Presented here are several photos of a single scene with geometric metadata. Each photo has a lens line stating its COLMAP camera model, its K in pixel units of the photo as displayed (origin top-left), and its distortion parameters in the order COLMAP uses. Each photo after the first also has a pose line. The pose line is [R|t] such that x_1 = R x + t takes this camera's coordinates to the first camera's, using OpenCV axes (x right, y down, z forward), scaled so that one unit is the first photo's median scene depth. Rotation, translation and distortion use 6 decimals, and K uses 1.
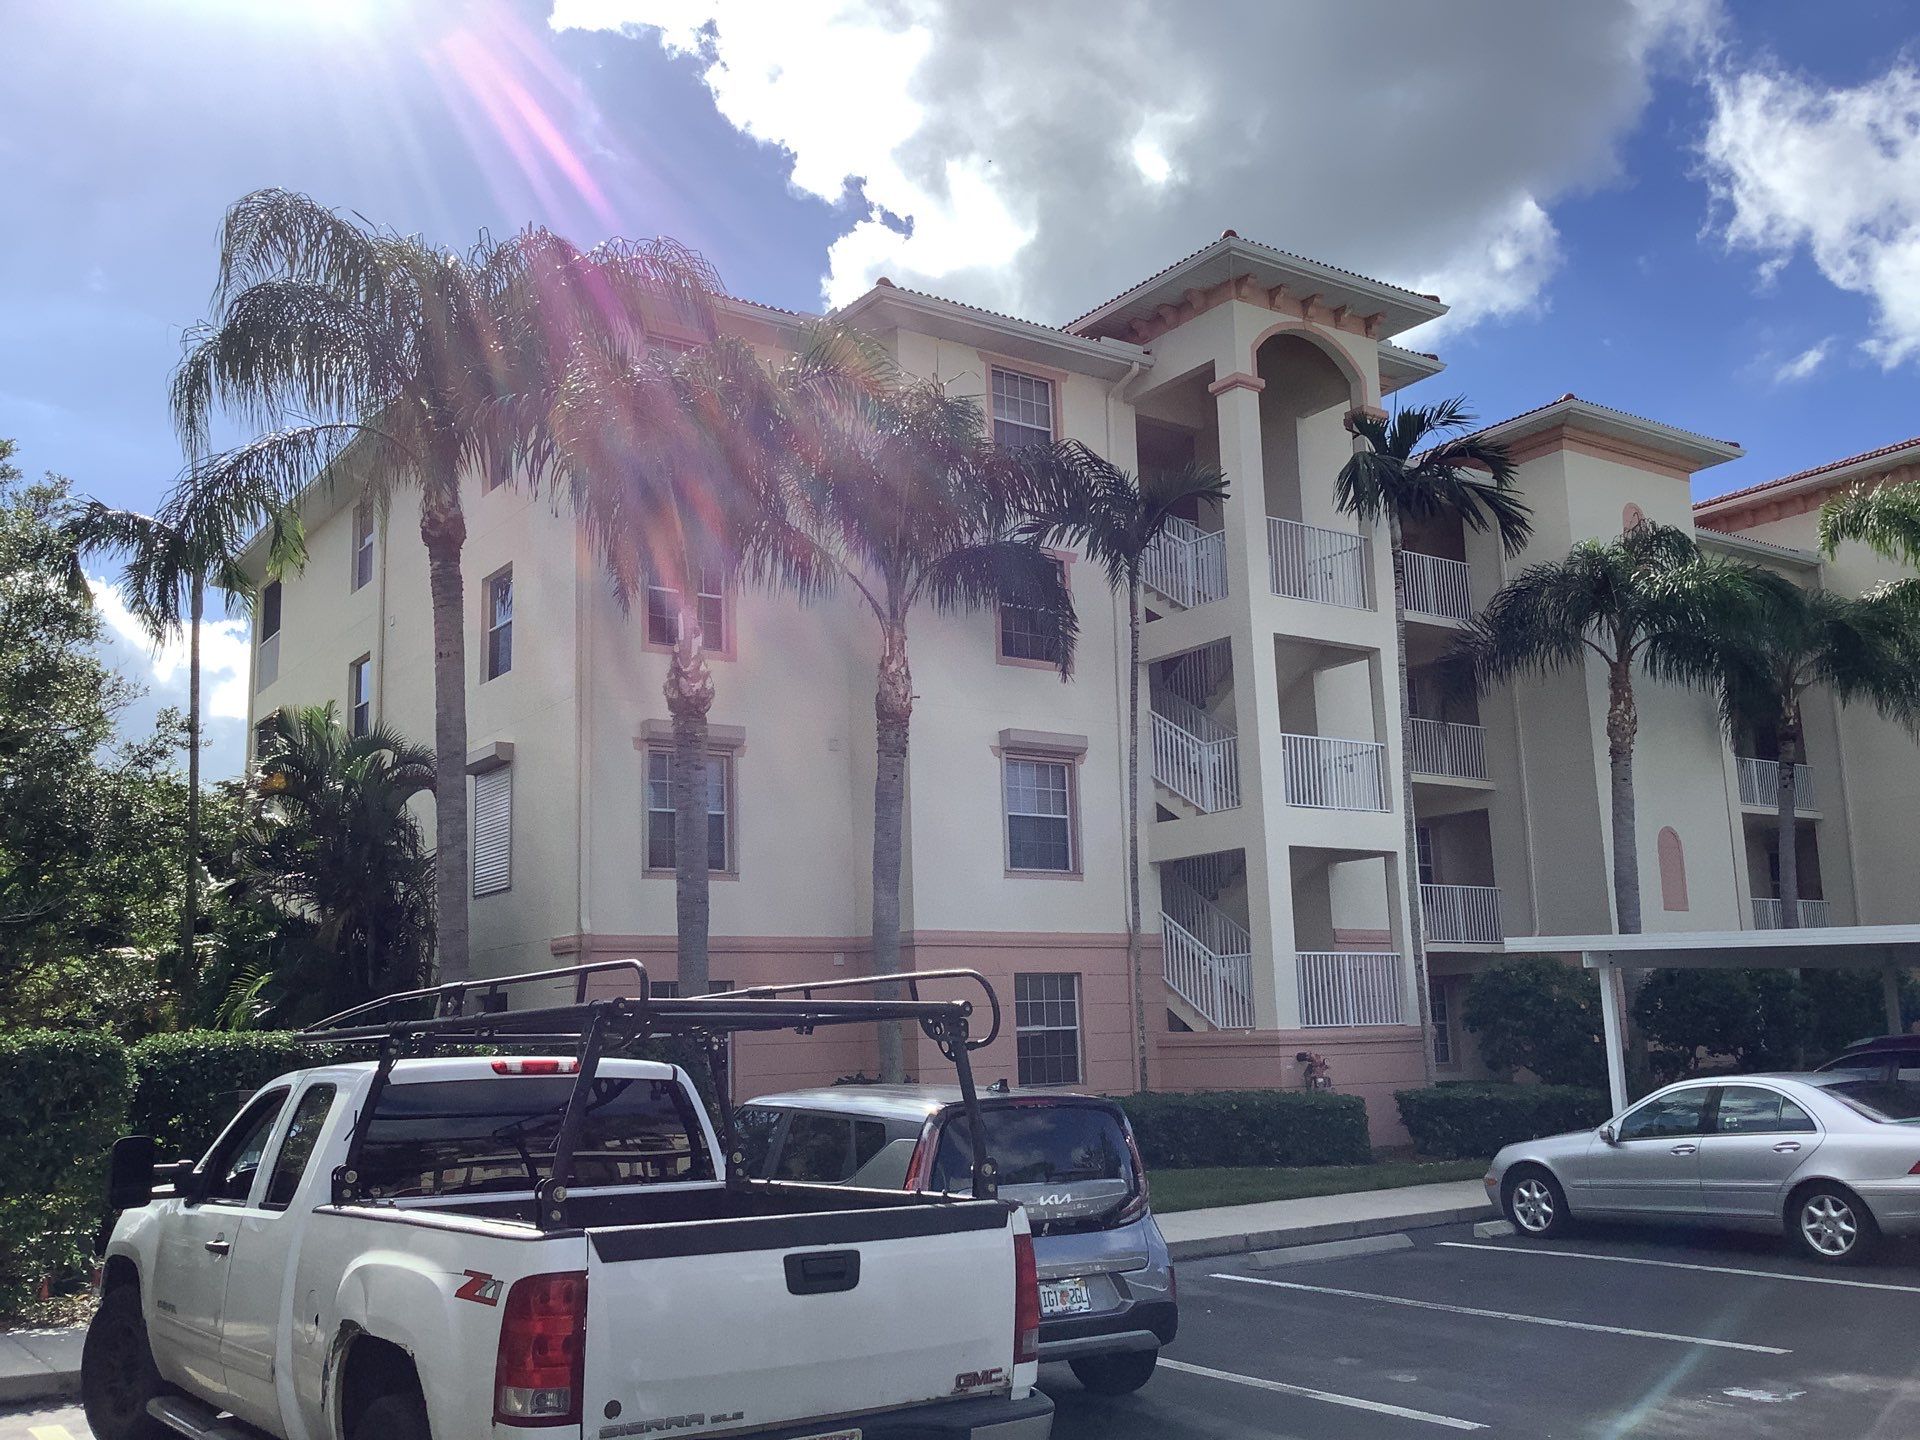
lens RADIAL K [[1735.9, 0, 955.7], [0, 1735.9, 738.8], [0, 0, 1]] dist [0.129976, -0.239571]
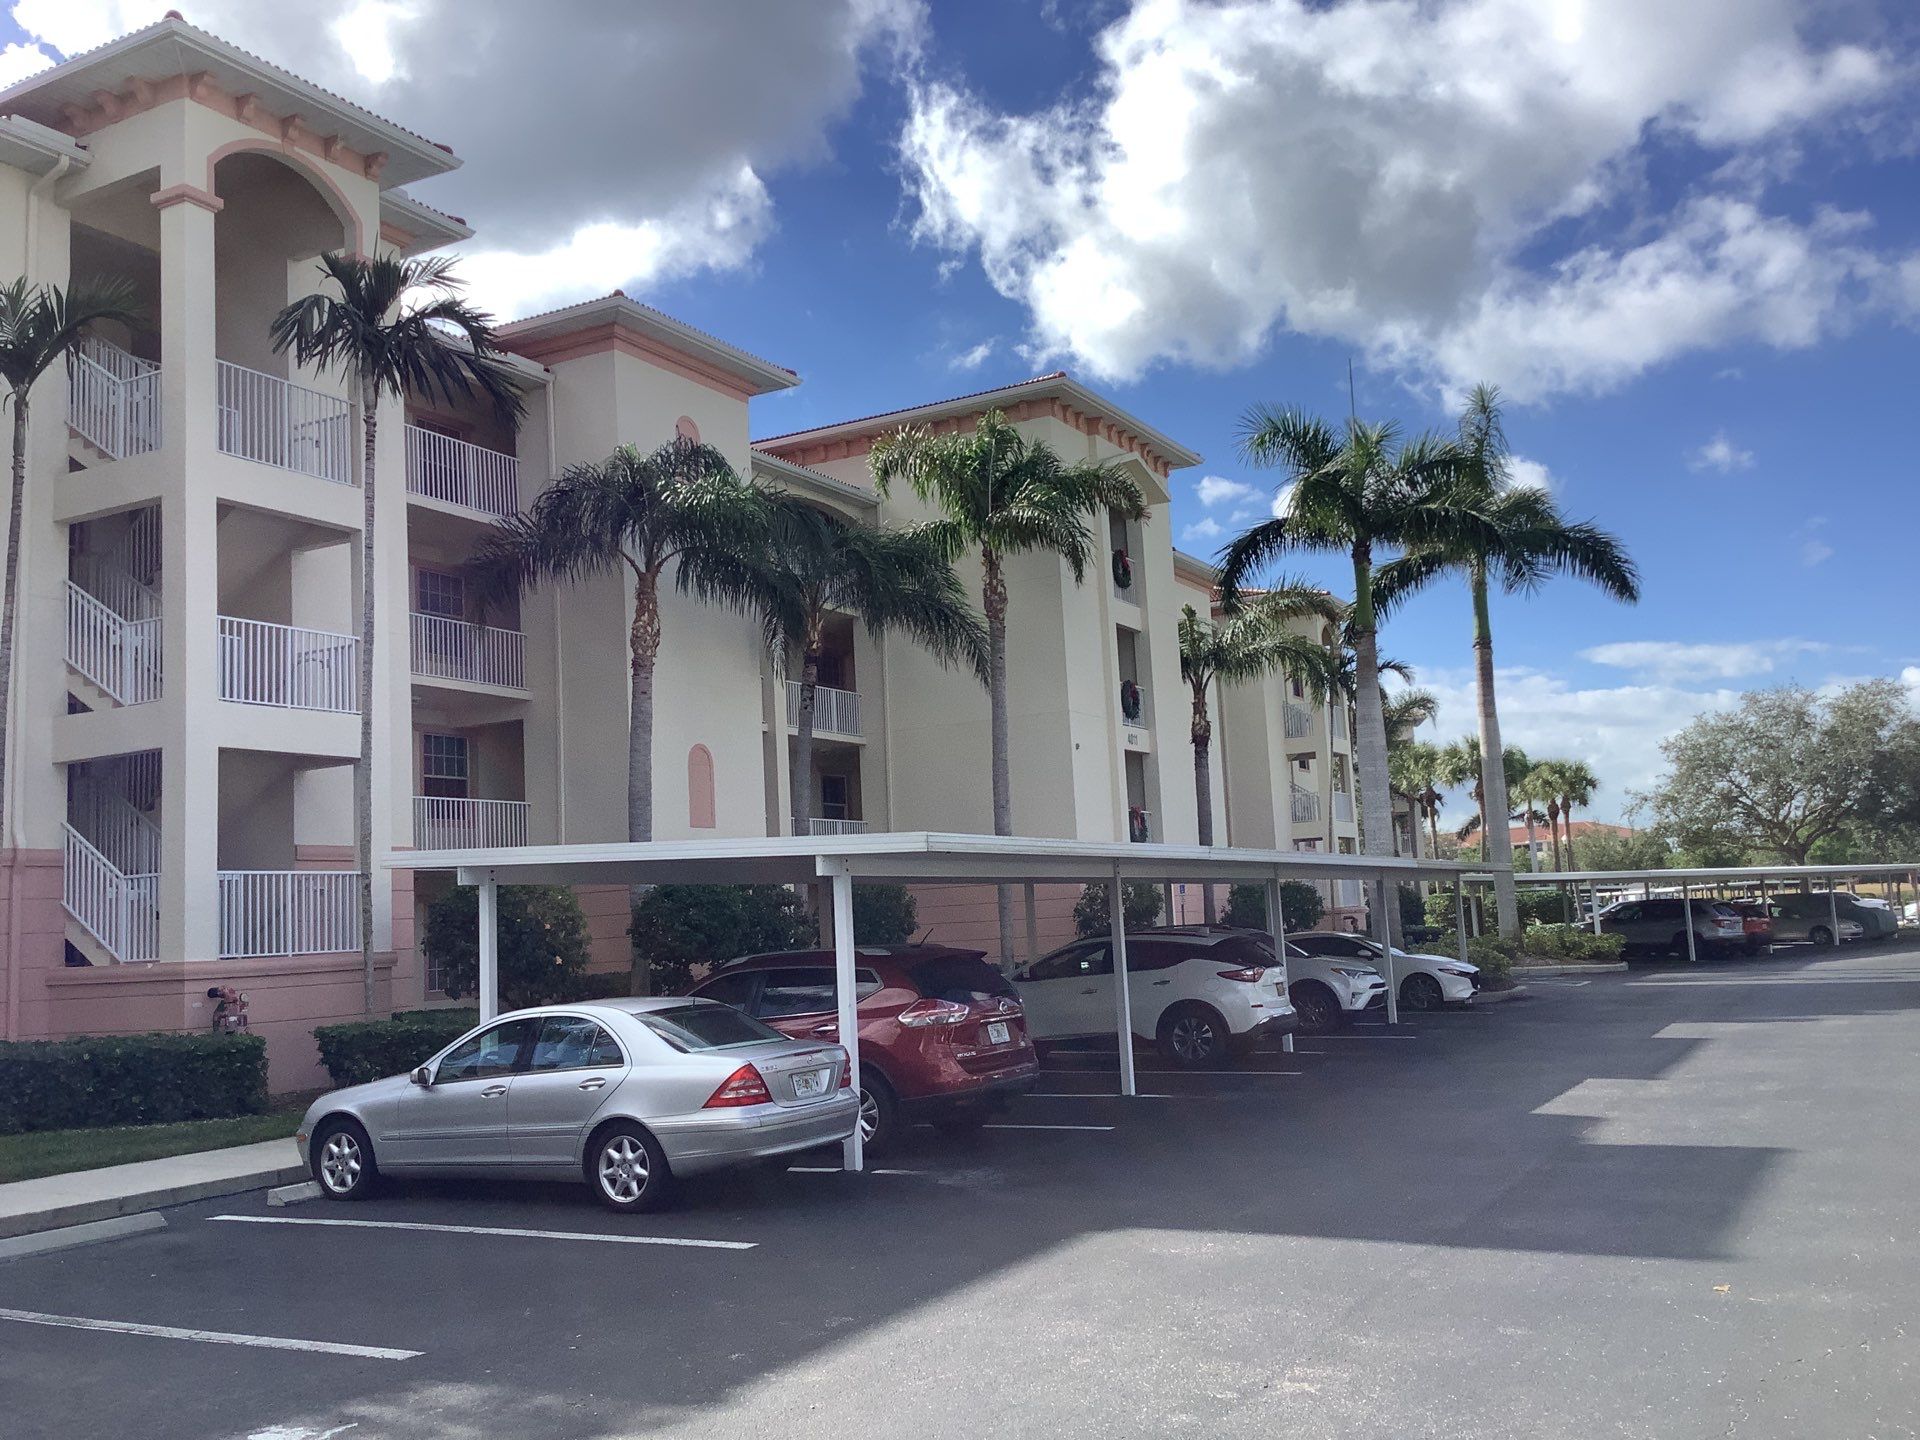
lens RADIAL K [[1718.6, 0, 960.0], [0, 1718.6, 720.0], [0, 0, 1]] dist [0.053534, -0.135755]
pose [[0.897627, 0.039328, 0.438999, 0.139853], [-0.053627, 0.998356, 0.020214, 0.011043], [-0.437482, -0.041687, 0.898260, 0.079772]]
